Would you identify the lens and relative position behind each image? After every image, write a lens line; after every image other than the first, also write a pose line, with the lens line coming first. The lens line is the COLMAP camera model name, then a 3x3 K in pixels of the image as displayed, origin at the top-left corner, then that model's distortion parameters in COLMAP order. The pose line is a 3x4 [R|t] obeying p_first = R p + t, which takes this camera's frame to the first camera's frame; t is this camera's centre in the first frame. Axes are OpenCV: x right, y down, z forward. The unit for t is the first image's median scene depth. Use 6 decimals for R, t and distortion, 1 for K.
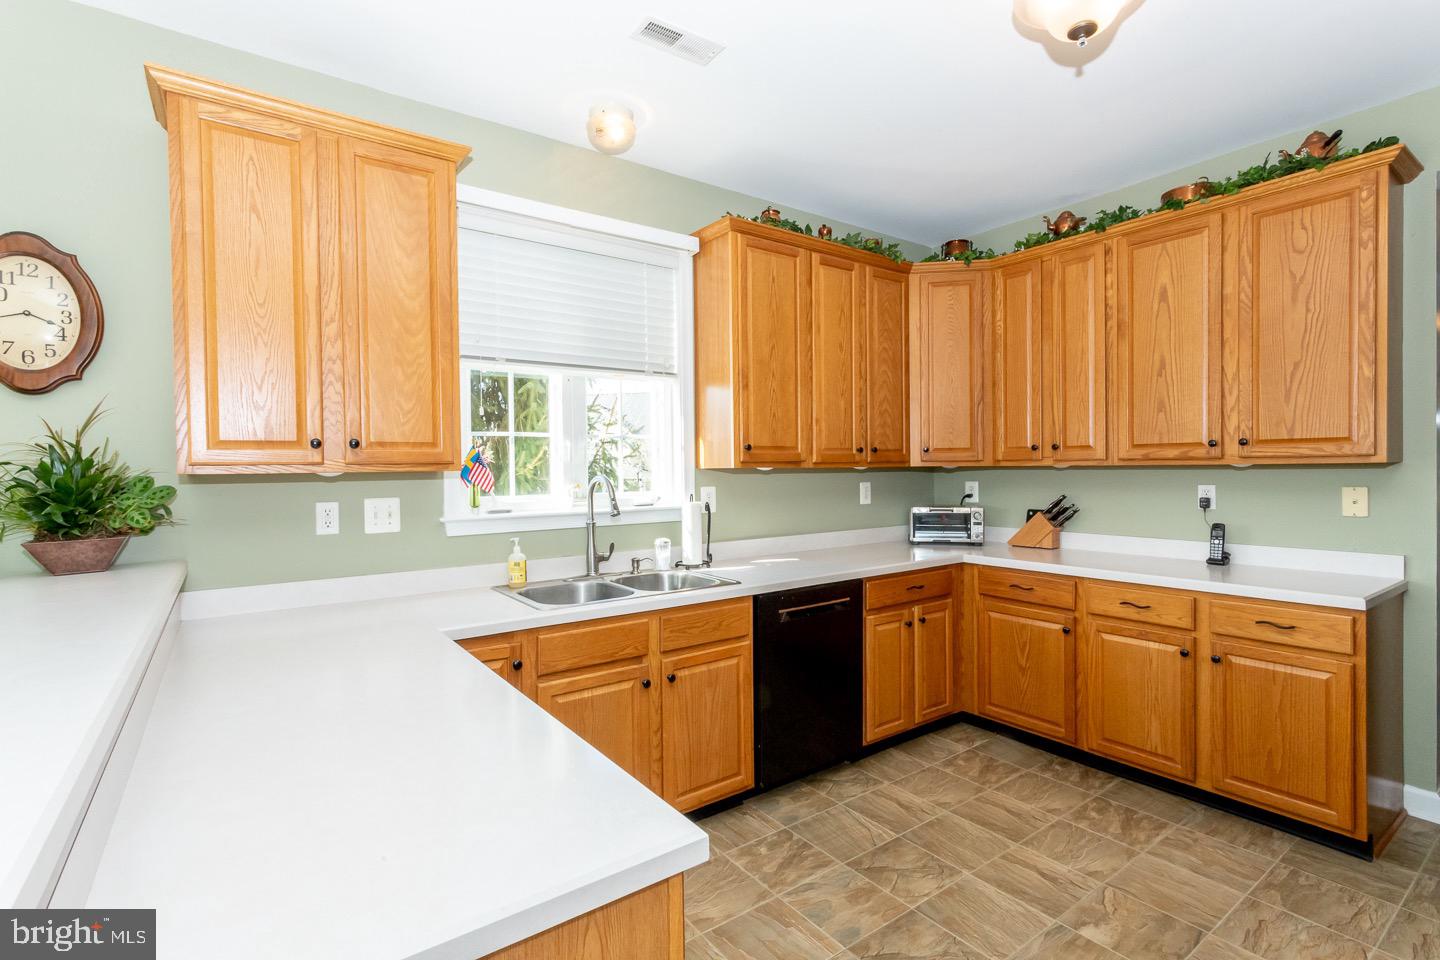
lens RADIAL K [[680.5, 0, 716.2], [0, 680.5, 477.9], [0, 0, 1]] dist [0.002281, 0.001021]
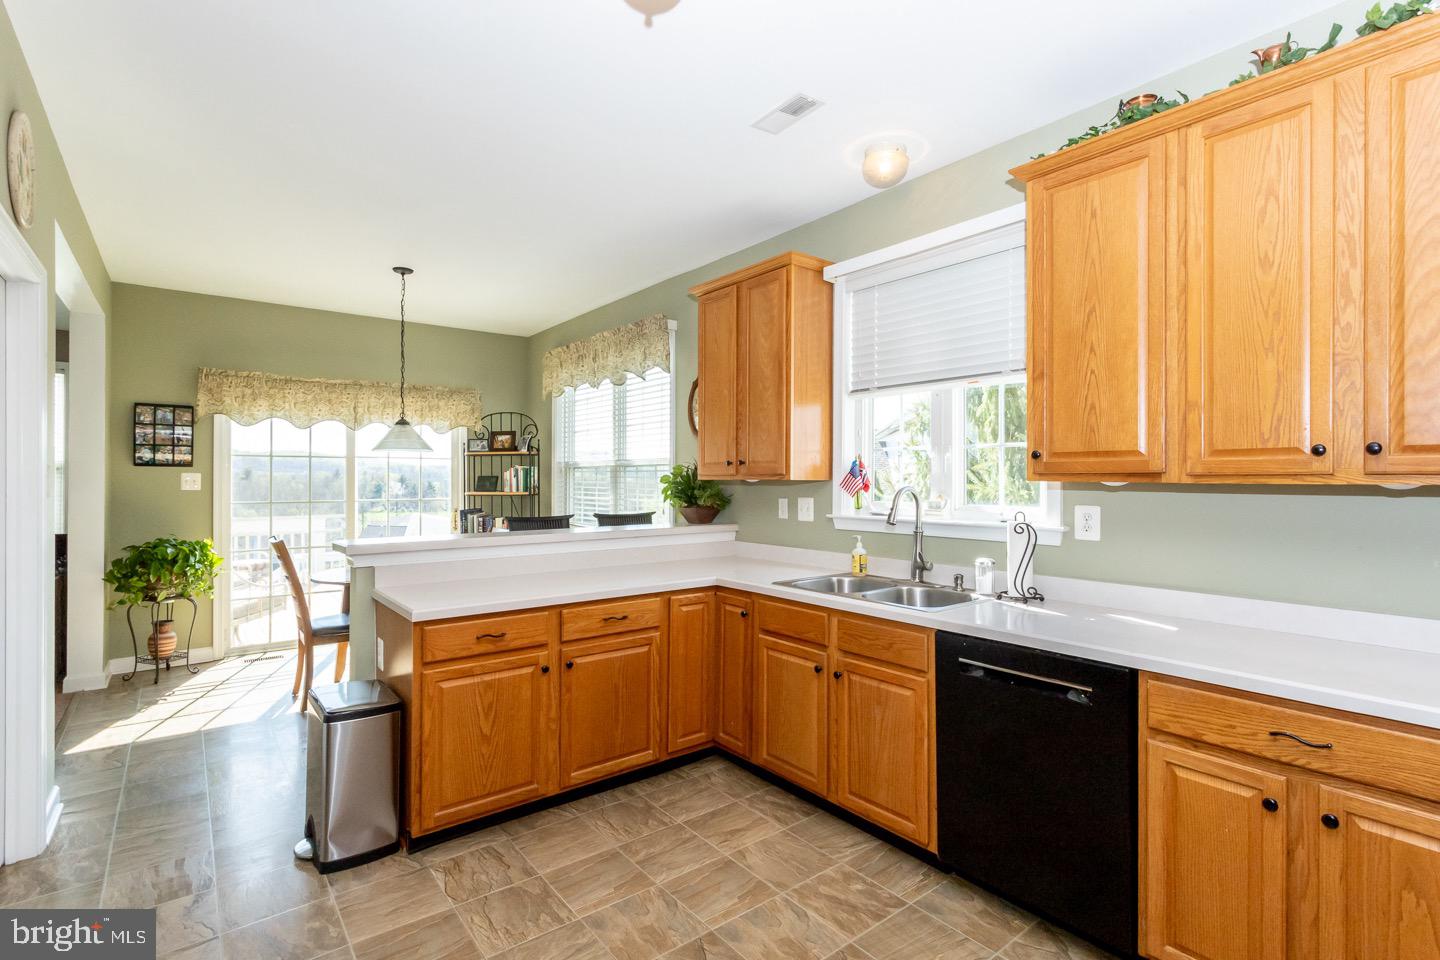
lens RADIAL K [[680.5, 0, 716.2], [0, 680.5, 477.9], [0, 0, 1]] dist [0.002281, 0.001021]
pose [[0.036925, 0.011137, -0.999256, 0.883674], [-0.015981, 0.999817, 0.010552, -0.023566], [0.999190, 0.015579, 0.037096, 0.672959]]
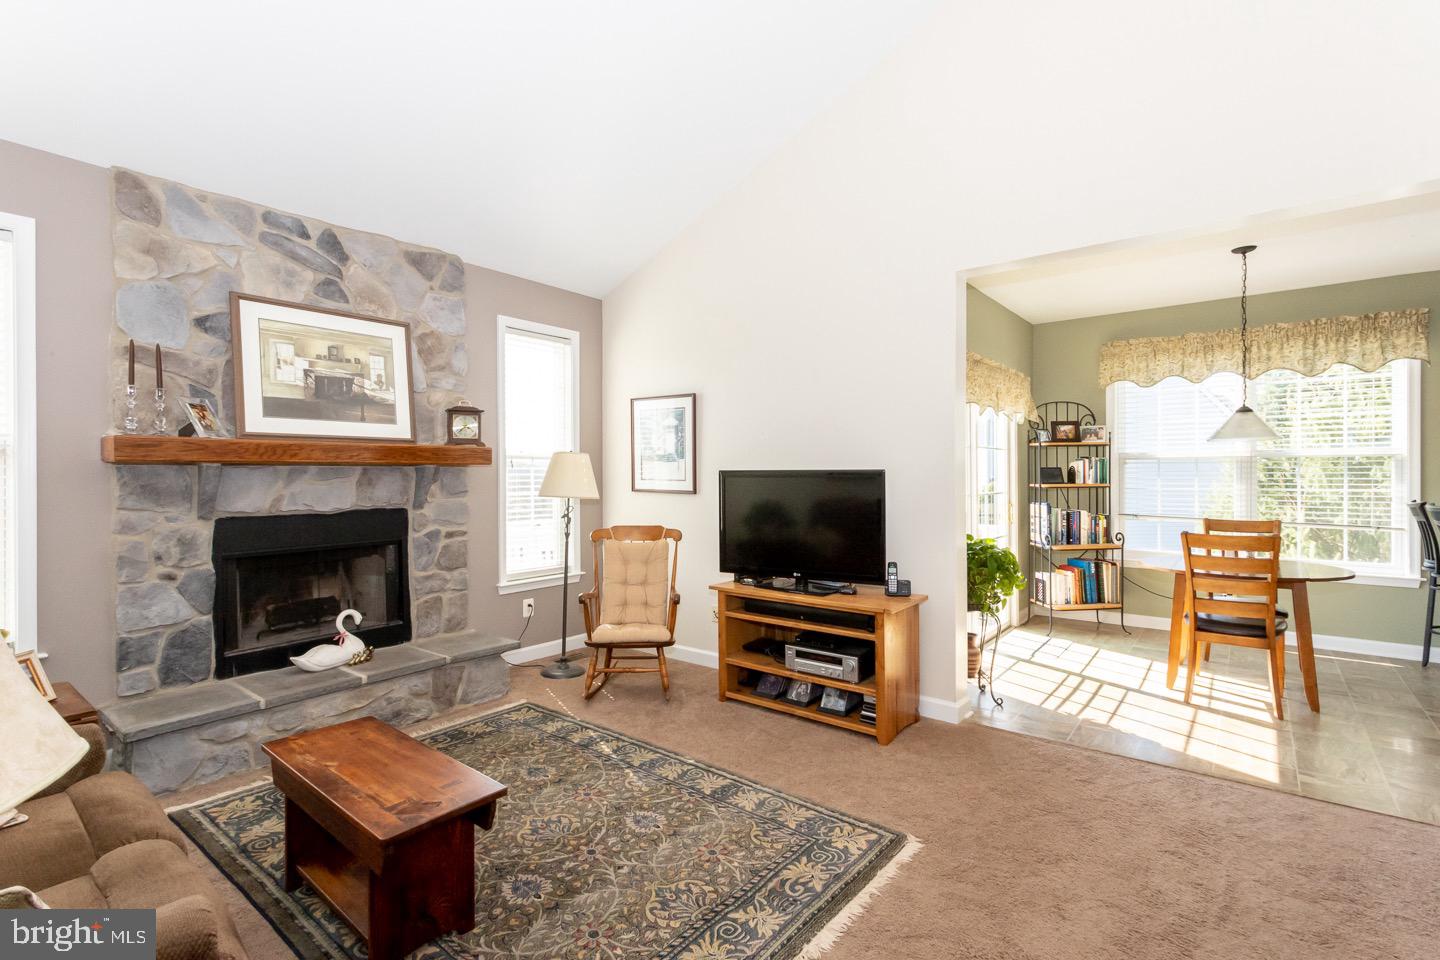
lens RADIAL K [[680.5, 0, 716.2], [0, 680.5, 477.9], [0, 0, 1]] dist [0.002281, 0.001021]
pose [[0.268380, 0.015661, -0.963186, 0.405786], [-0.011627, 0.999848, 0.013017, 0.022383], [0.963243, 0.007706, 0.268521, -1.587764]]
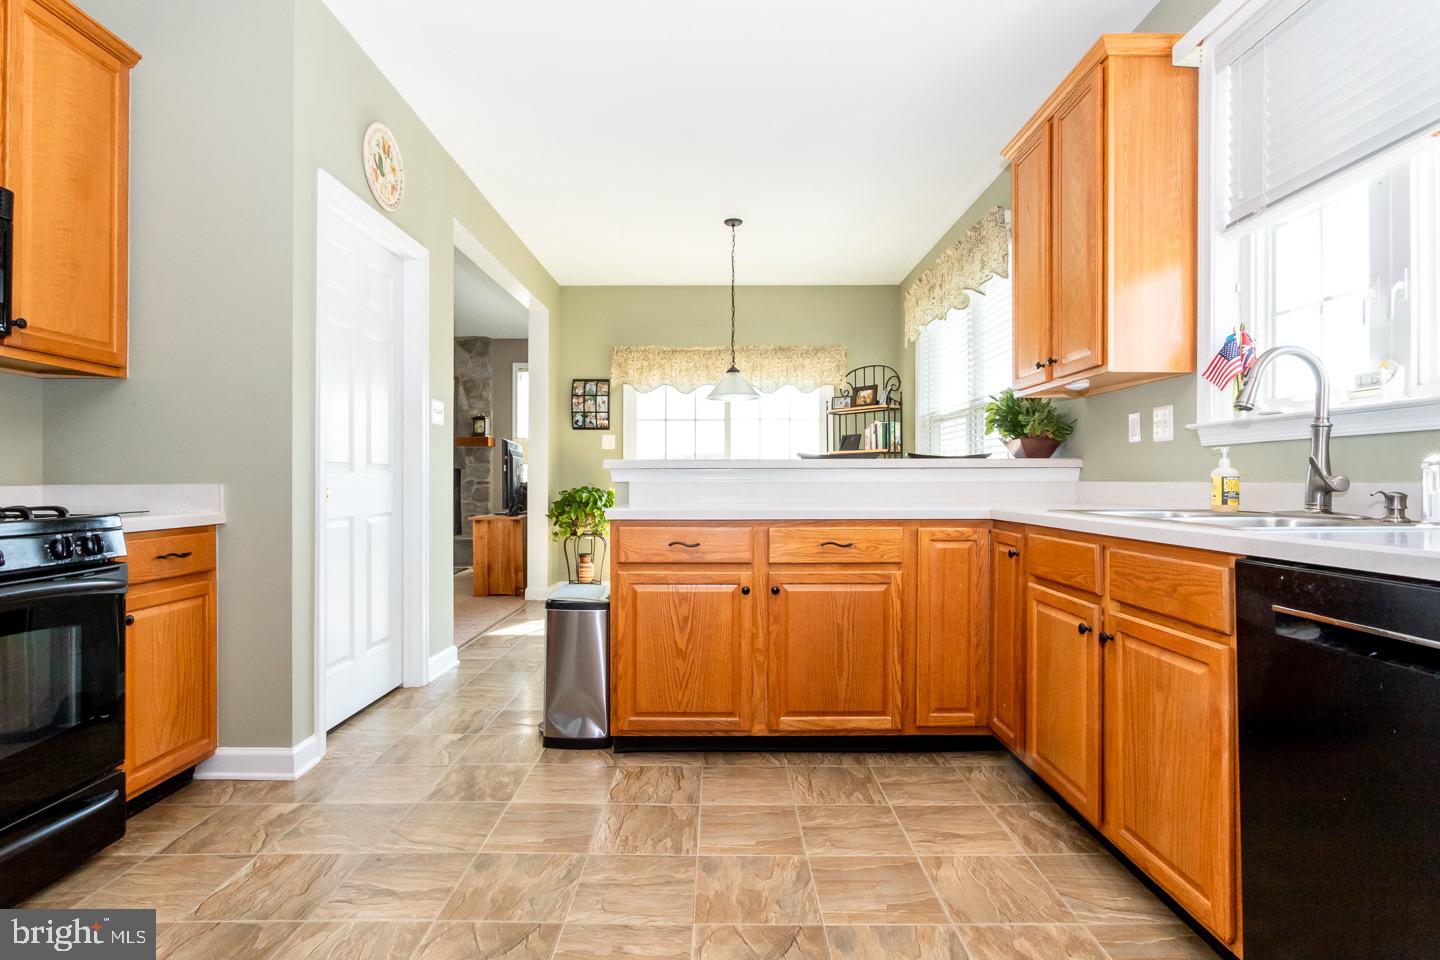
lens RADIAL K [[709.4, 0, 717.2], [0, 709.4, 478.0], [0, 0, 1]] dist [-0.016364, 0.007545]
pose [[-0.588634, 0.009998, -0.808338, 0.651976], [-0.003771, 0.999879, 0.015114, 0.108747], [0.808391, 0.011945, -0.588525, 0.970900]]
